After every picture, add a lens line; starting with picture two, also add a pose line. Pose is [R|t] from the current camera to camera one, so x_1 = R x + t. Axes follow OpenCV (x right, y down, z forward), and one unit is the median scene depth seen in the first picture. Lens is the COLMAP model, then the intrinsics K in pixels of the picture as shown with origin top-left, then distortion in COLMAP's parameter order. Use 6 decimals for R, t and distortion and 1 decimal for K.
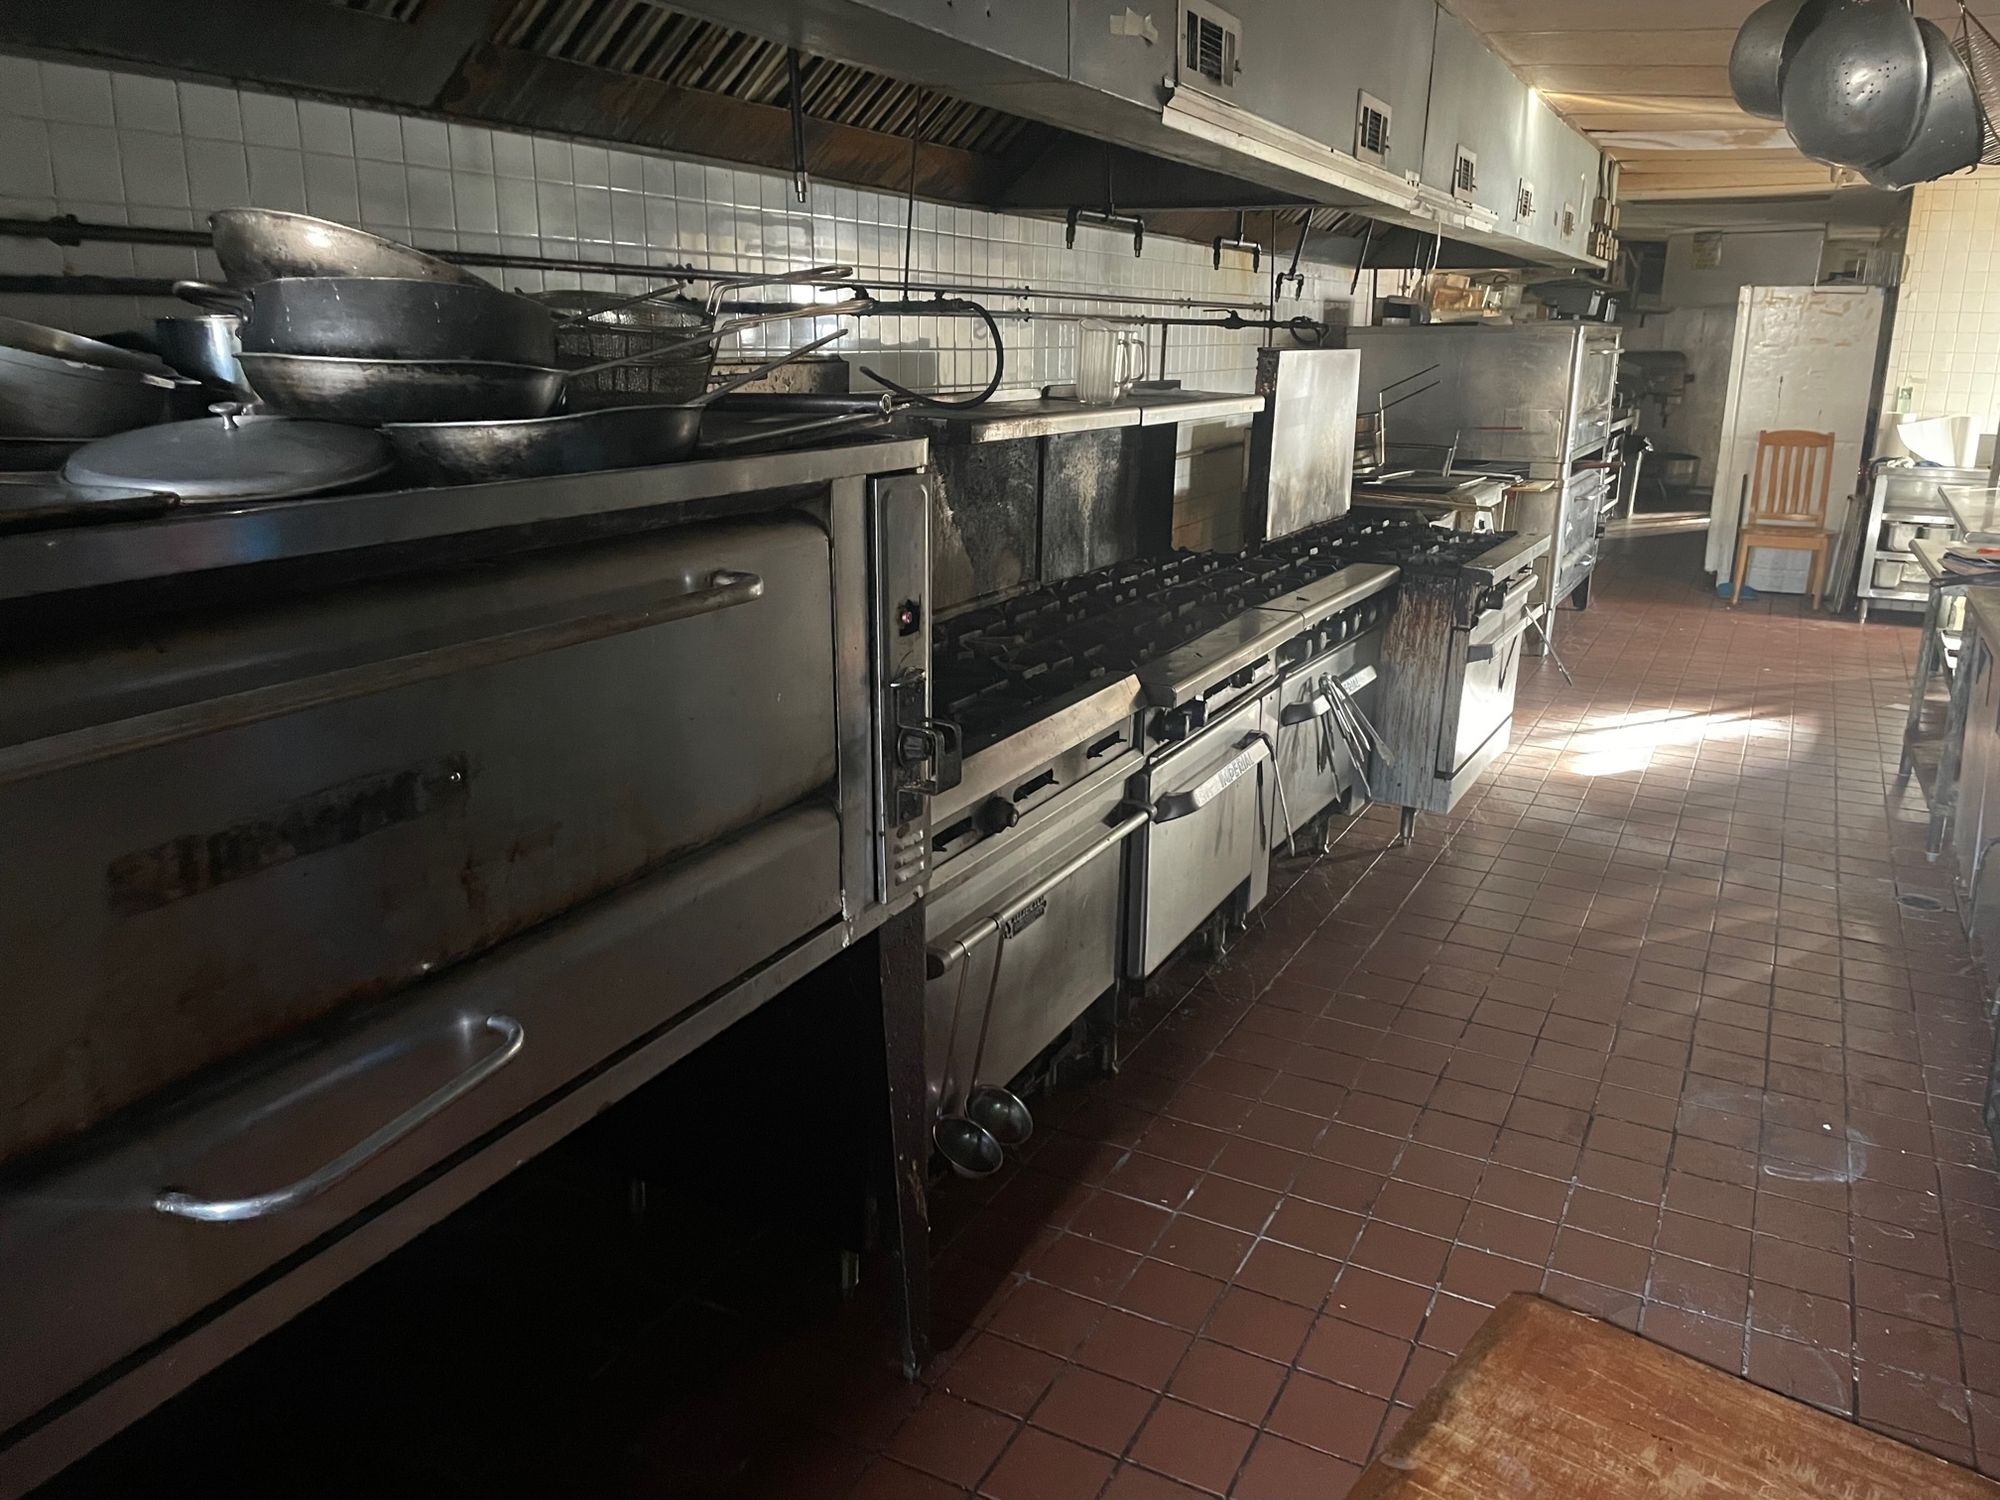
lens RADIAL K [[1503.2, 0, 999.3], [0, 1503.2, 745.5], [0, 0, 1]] dist [0.077571, -0.102123]
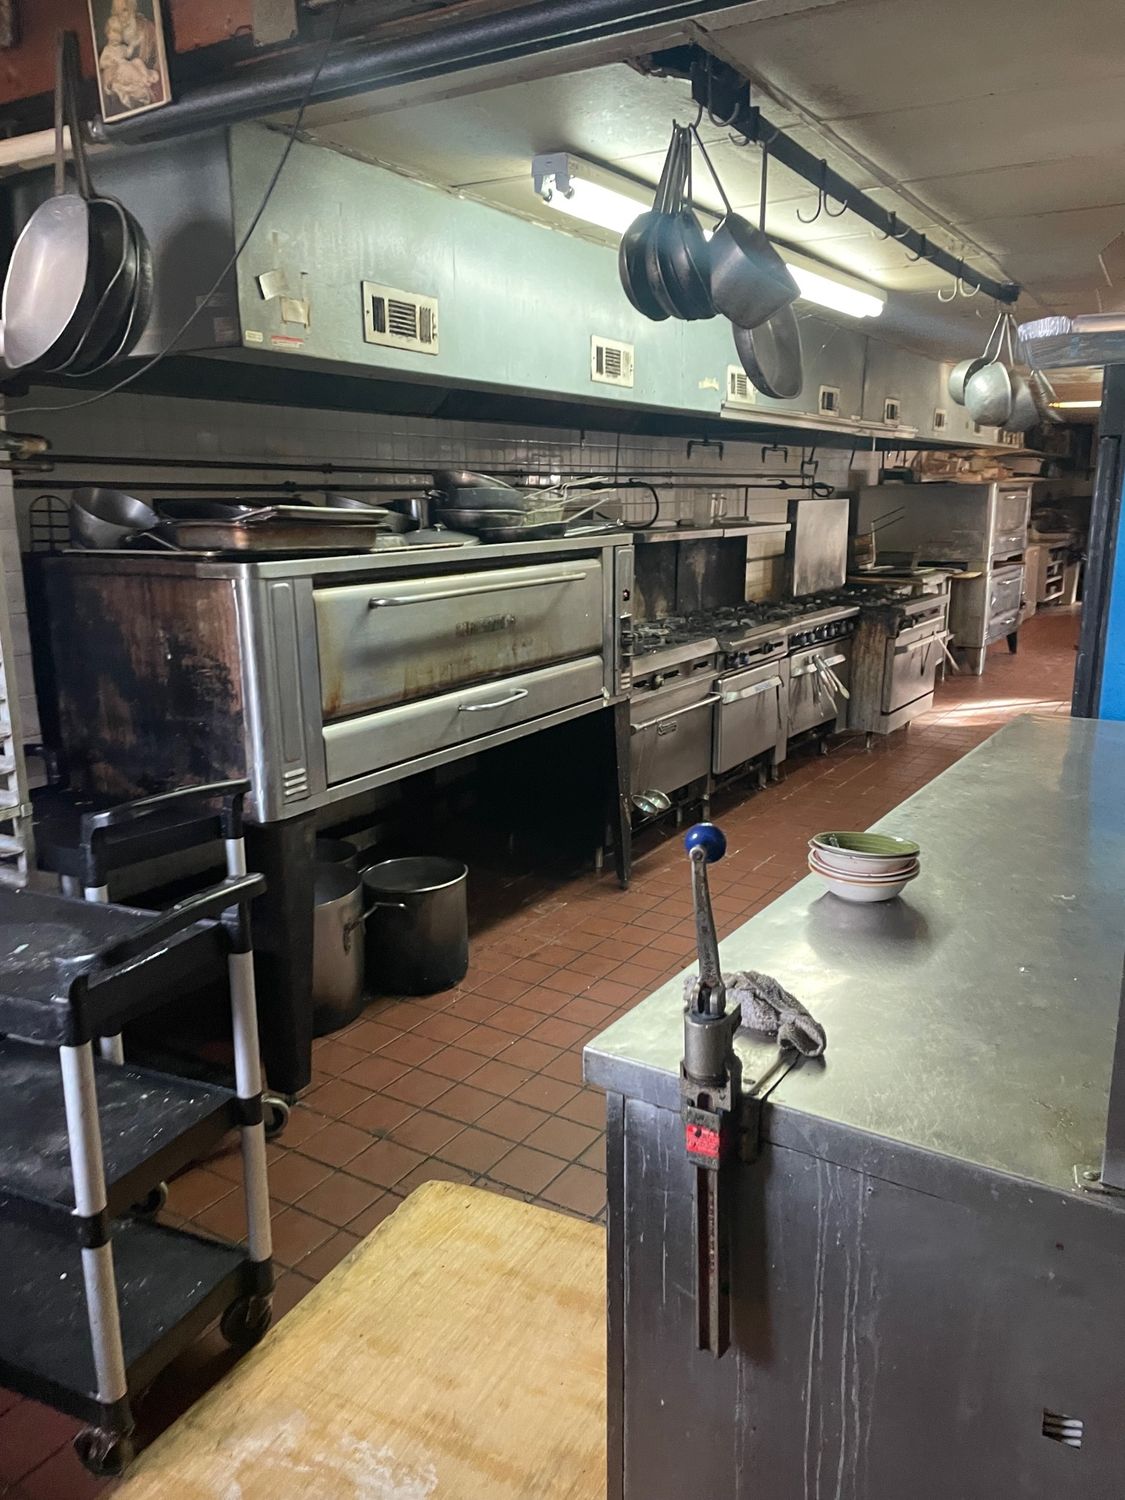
lens RADIAL K [[1127.4, 0, 554.9], [0, 1127.4, 753.0], [0, 0, 1]] dist [0.077571, -0.102123]
pose [[0.996045, 0.000638, -0.088850, -0.000897], [-0.004151, 0.999217, -0.039355, 0.078286], [0.088755, 0.039568, 0.995267, -0.300127]]
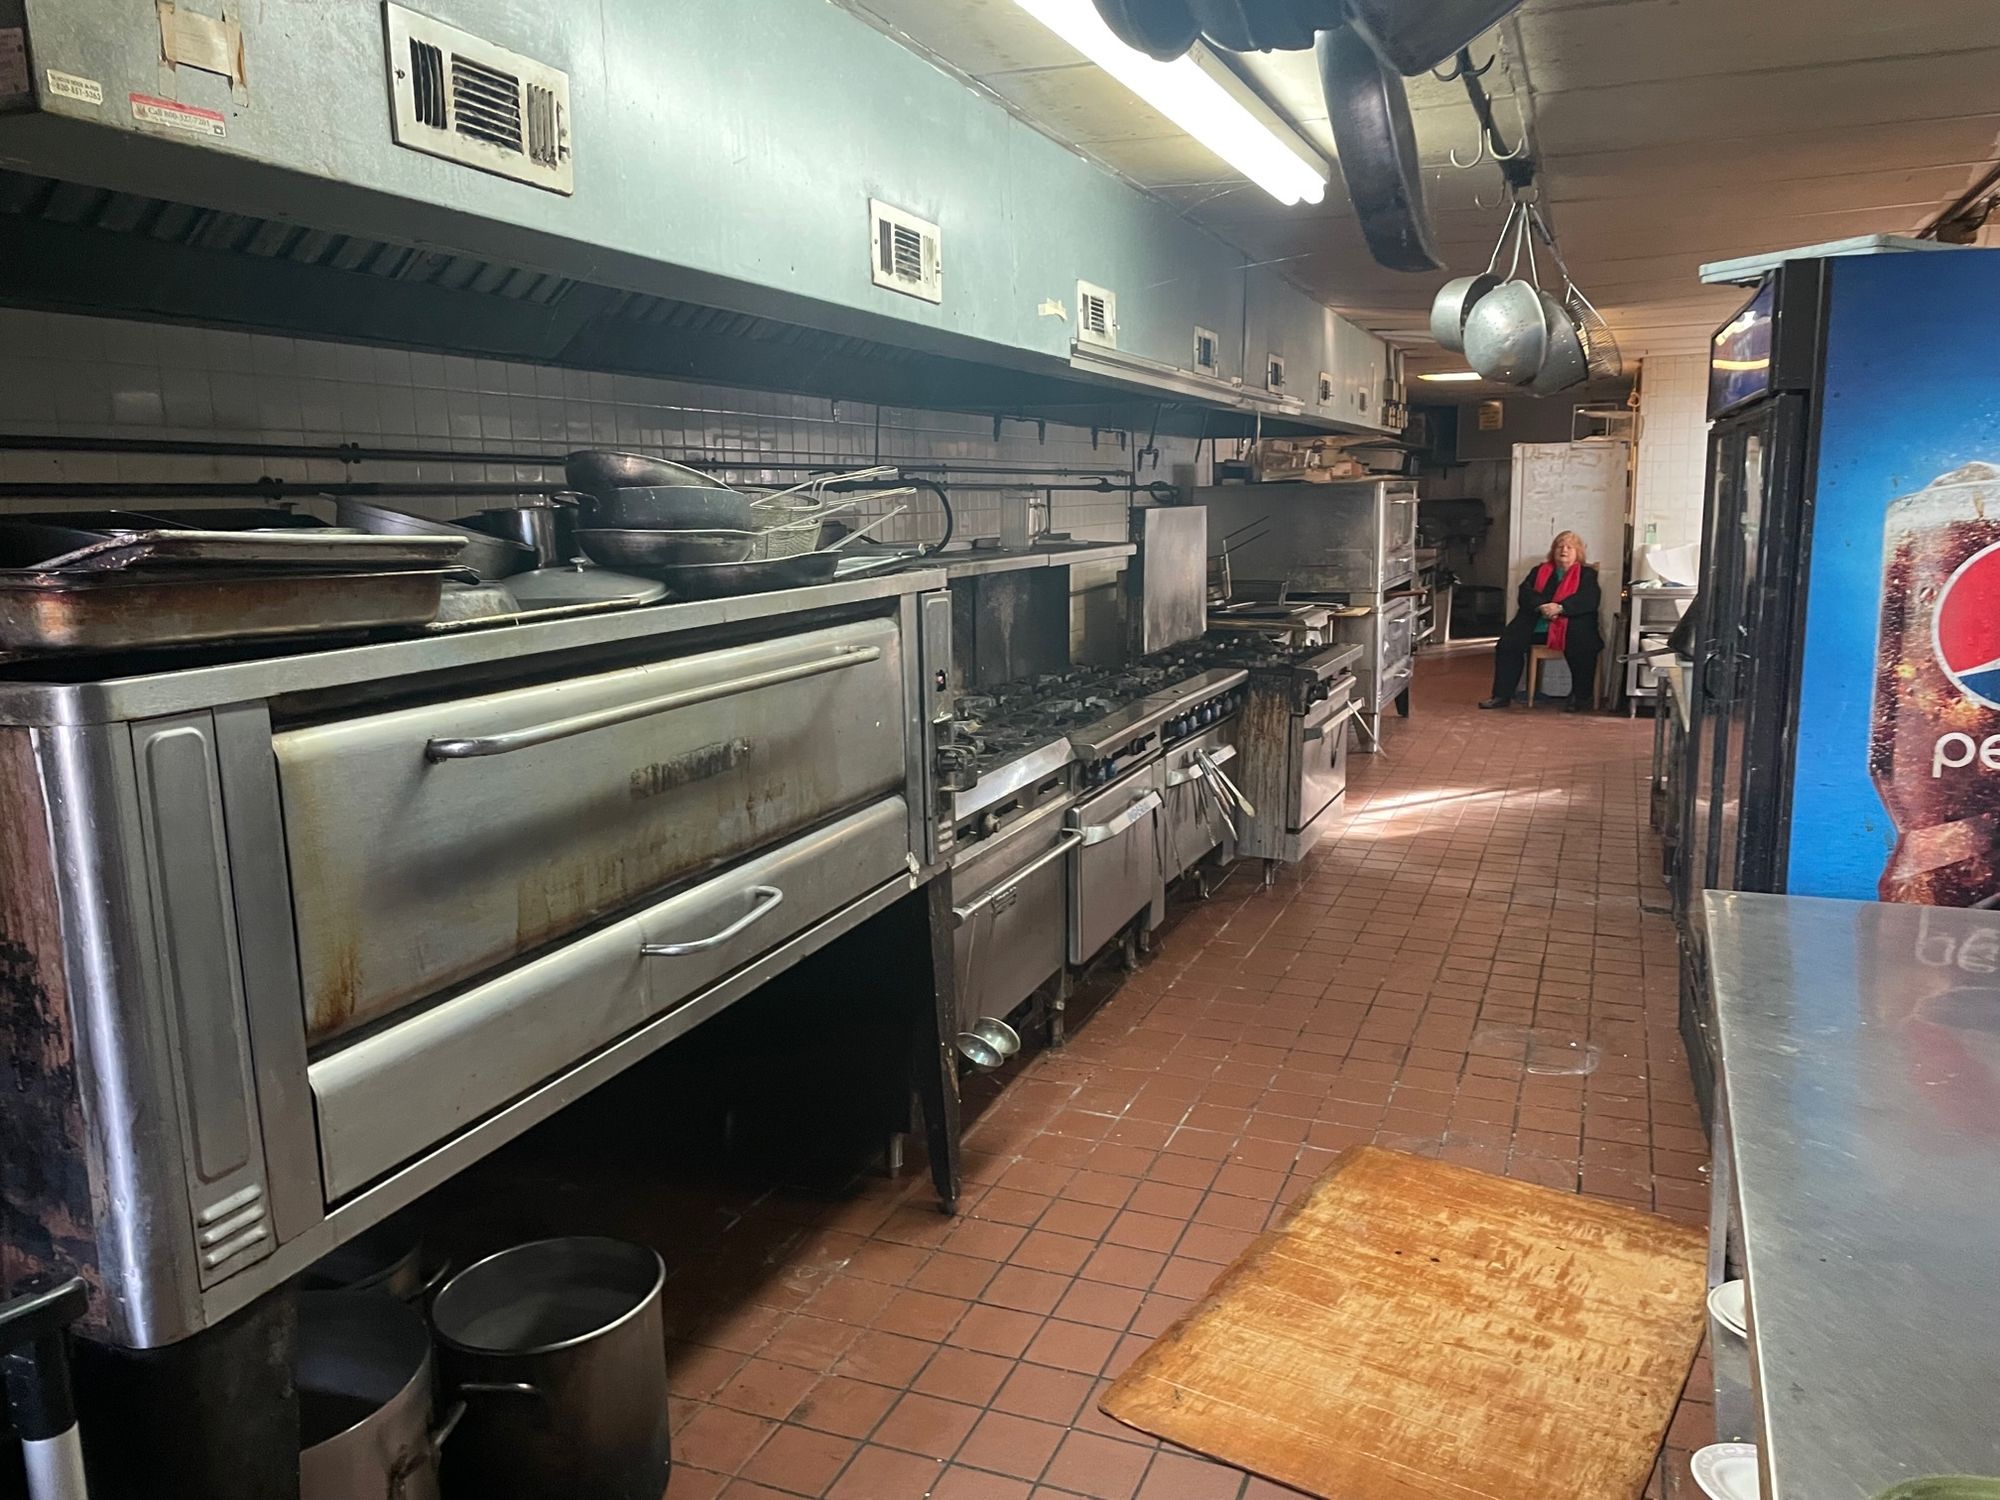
lens RADIAL K [[1503.2, 0, 1007.4], [0, 1503.2, 752.7], [0, 0, 1]] dist [0.077571, -0.102123]
pose [[0.994703, -0.043523, 0.093120, -0.036003], [0.052302, 0.994195, -0.094021, 0.036336], [-0.088487, 0.098393, 0.991206, -0.144635]]
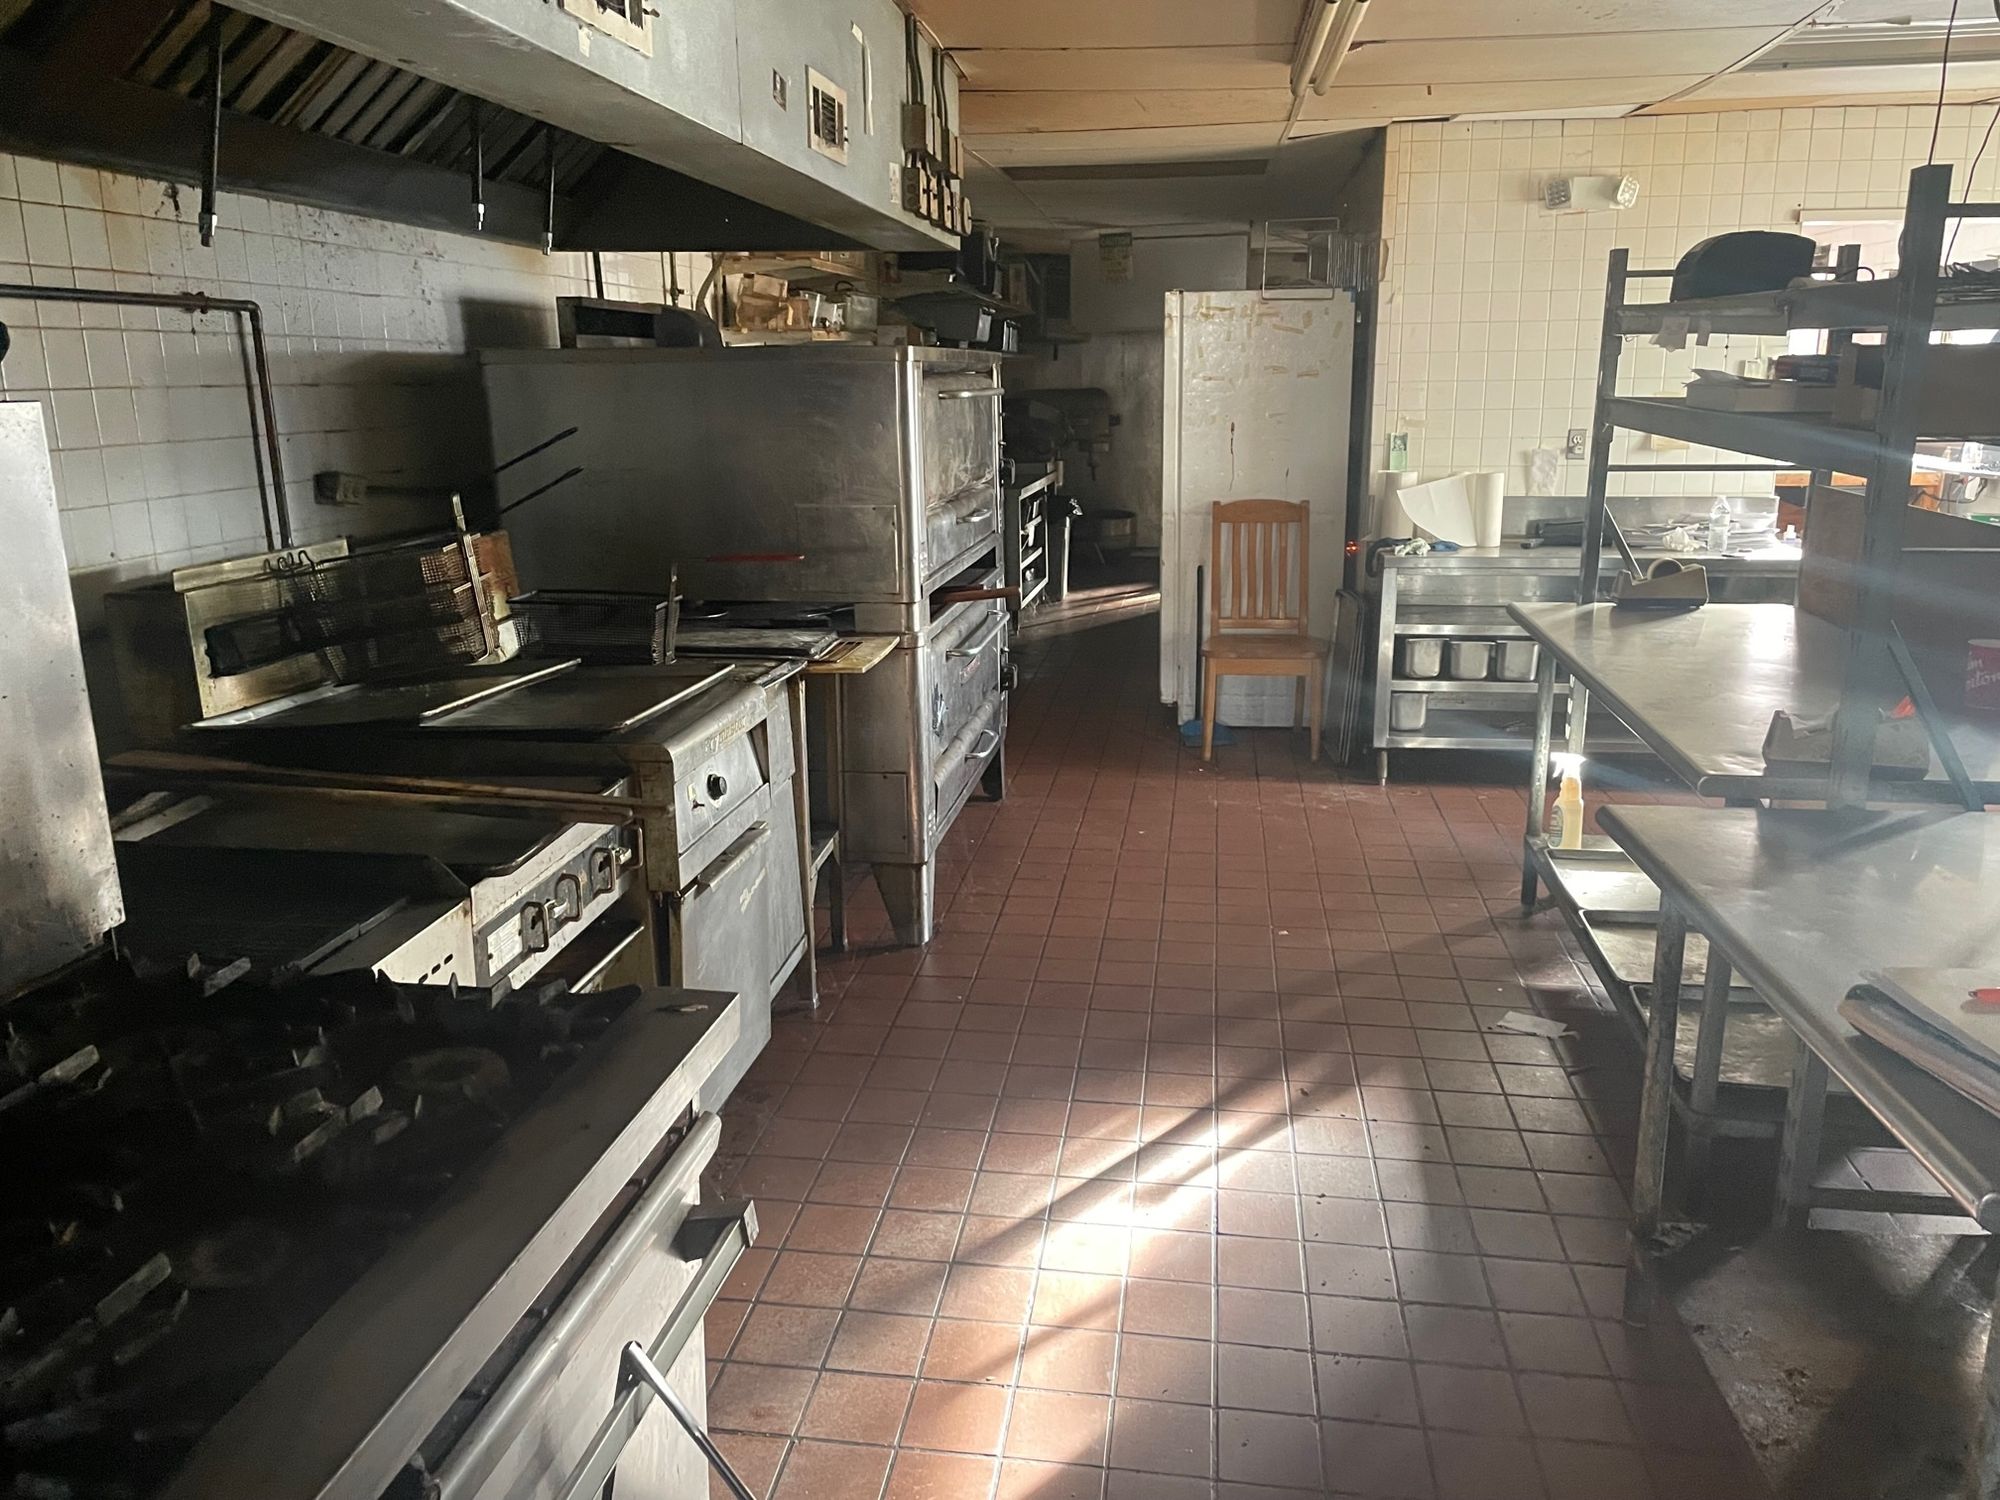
lens RADIAL K [[1503.2, 0, 1012.3], [0, 1503.2, 764.6], [0, 0, 1]] dist [0.077571, -0.102123]
pose [[0.940214, -0.103135, 0.324594, 0.213769], [0.107534, 0.994192, 0.004409, -0.120043], [-0.323163, 0.030759, 0.945843, 0.459763]]
